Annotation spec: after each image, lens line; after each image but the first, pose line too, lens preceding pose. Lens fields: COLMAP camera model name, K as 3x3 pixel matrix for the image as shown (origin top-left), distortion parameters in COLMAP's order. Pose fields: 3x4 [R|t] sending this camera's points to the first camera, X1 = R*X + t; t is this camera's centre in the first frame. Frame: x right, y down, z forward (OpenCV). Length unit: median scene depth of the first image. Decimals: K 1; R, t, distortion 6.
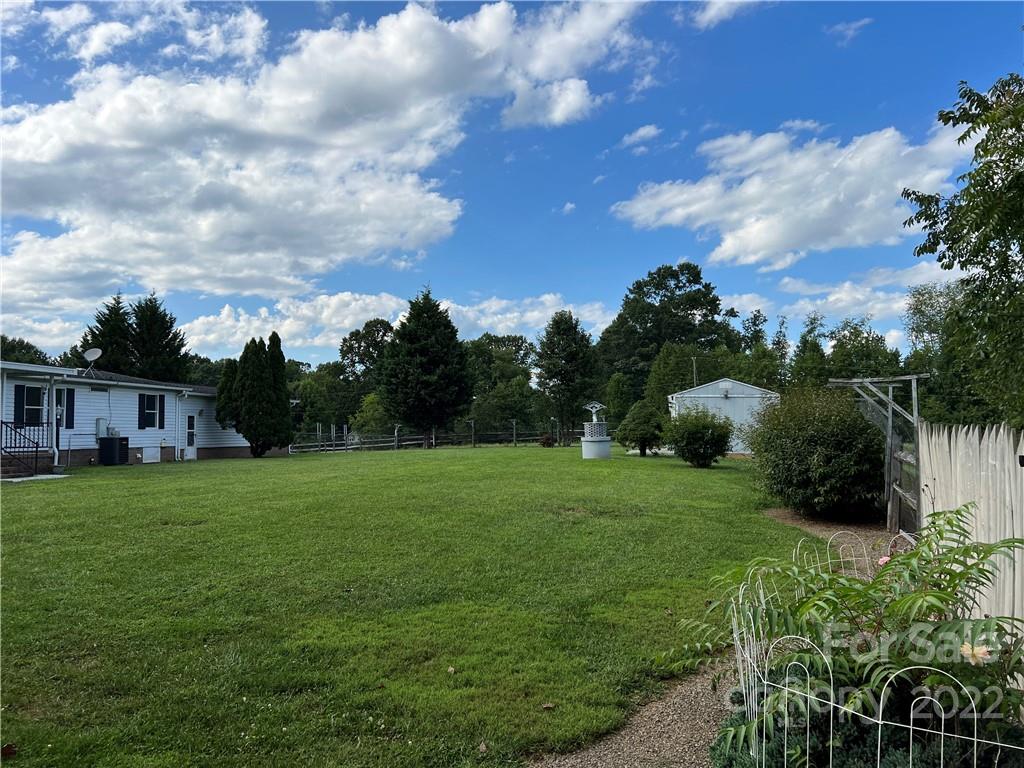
lens RADIAL K [[770.9, 0, 505.5], [0, 770.9, 391.8], [0, 0, 1]] dist [0.072893, -0.082539]
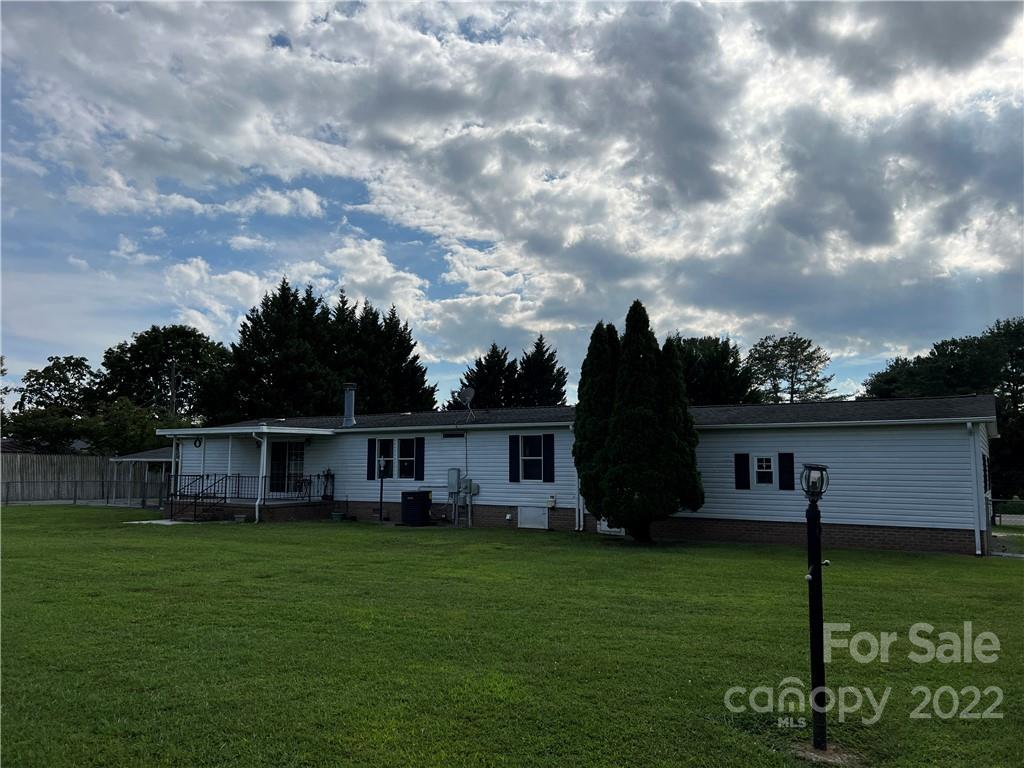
lens RADIAL K [[770.9, 0, 515.6], [0, 770.9, 390.8], [0, 0, 1]] dist [0.072893, -0.082539]
pose [[-0.383459, -0.116904, -0.916129, 0.141739], [0.027868, 0.990040, -0.138000, 0.038777], [0.923137, -0.078448, -0.376382, 0.787043]]
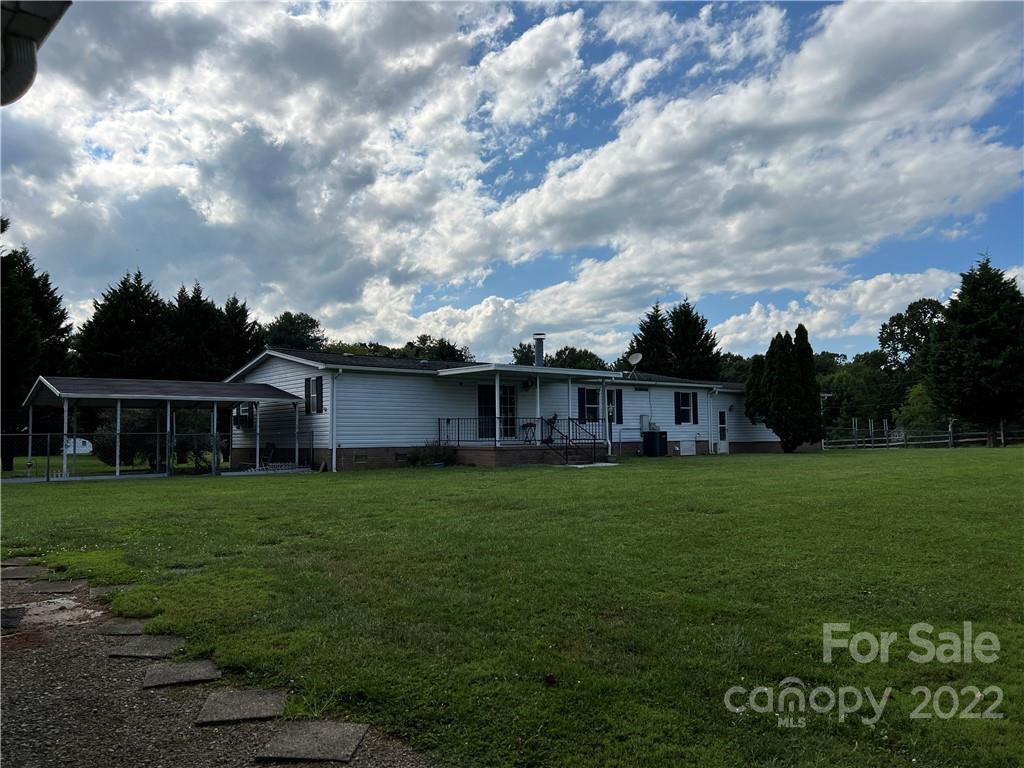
lens RADIAL K [[770.9, 0, 508.2], [0, 770.9, 386.5], [0, 0, 1]] dist [0.072893, -0.082539]
pose [[0.788595, -0.036469, -0.613830, 0.008328], [0.035536, 0.999274, -0.013716, 0.000798], [0.613885, -0.010997, 0.789319, -0.001071]]
